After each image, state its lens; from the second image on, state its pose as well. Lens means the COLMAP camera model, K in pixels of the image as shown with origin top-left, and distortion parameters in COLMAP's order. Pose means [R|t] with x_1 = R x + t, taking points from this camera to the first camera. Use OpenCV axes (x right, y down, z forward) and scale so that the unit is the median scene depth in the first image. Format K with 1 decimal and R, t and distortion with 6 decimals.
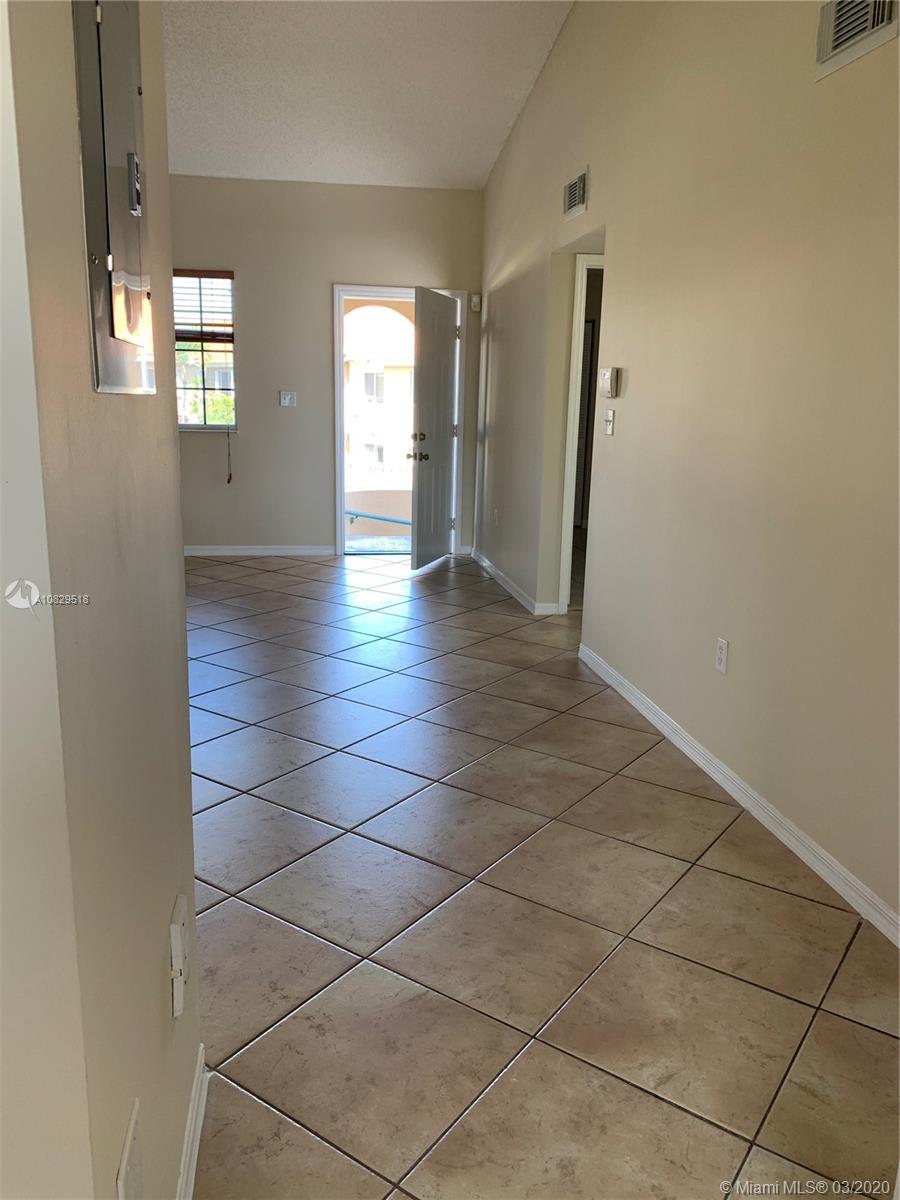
lens RADIAL K [[918.2, 0, 422.6], [0, 918.2, 610.3], [0, 0, 1]] dist [0.035008, -0.032055]
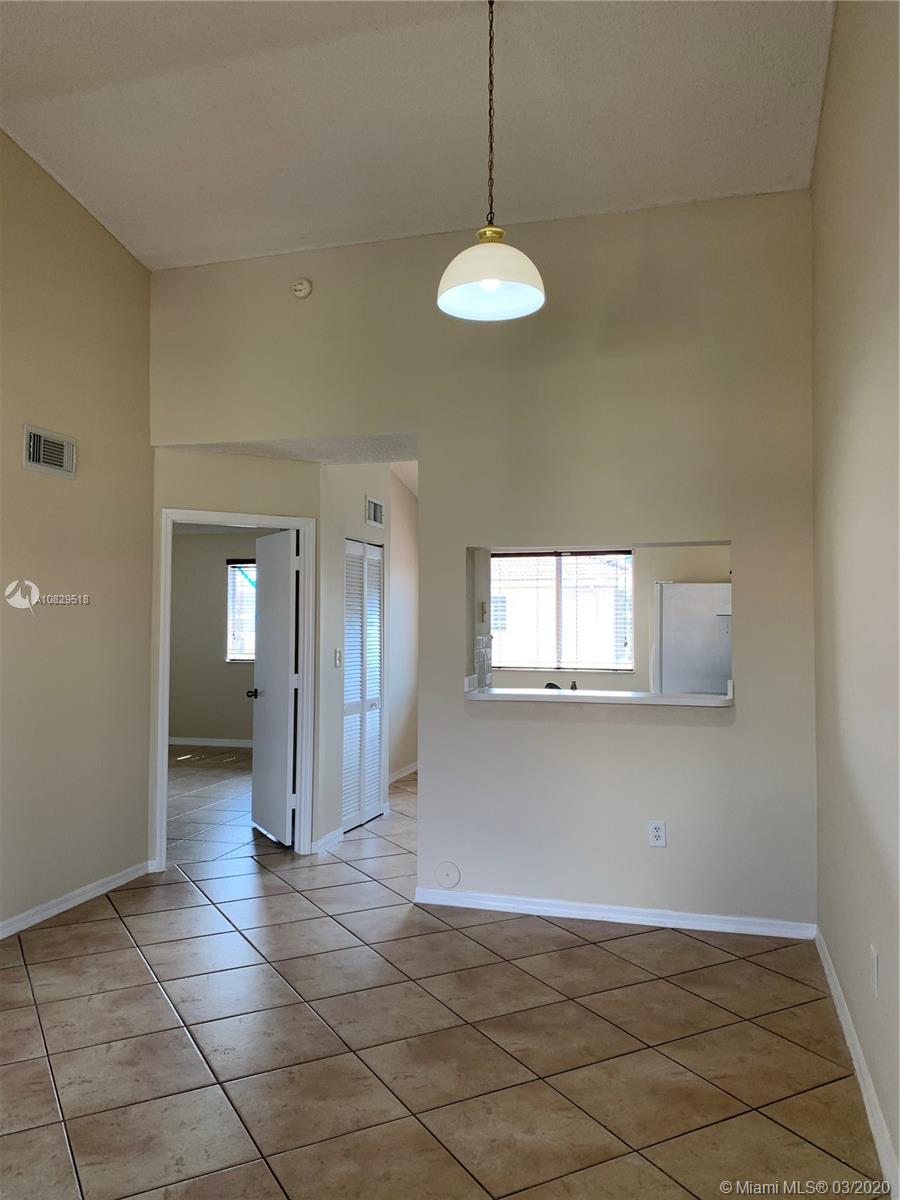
lens RADIAL K [[918.2, 0, 445.0], [0, 918.2, 595.2], [0, 0, 1]] dist [0.035008, -0.032055]
pose [[-0.916177, -0.007598, 0.400703, -1.202955], [0.070481, 0.981184, 0.179754, -0.738902], [-0.394529, 0.192928, -0.898402, 2.793715]]
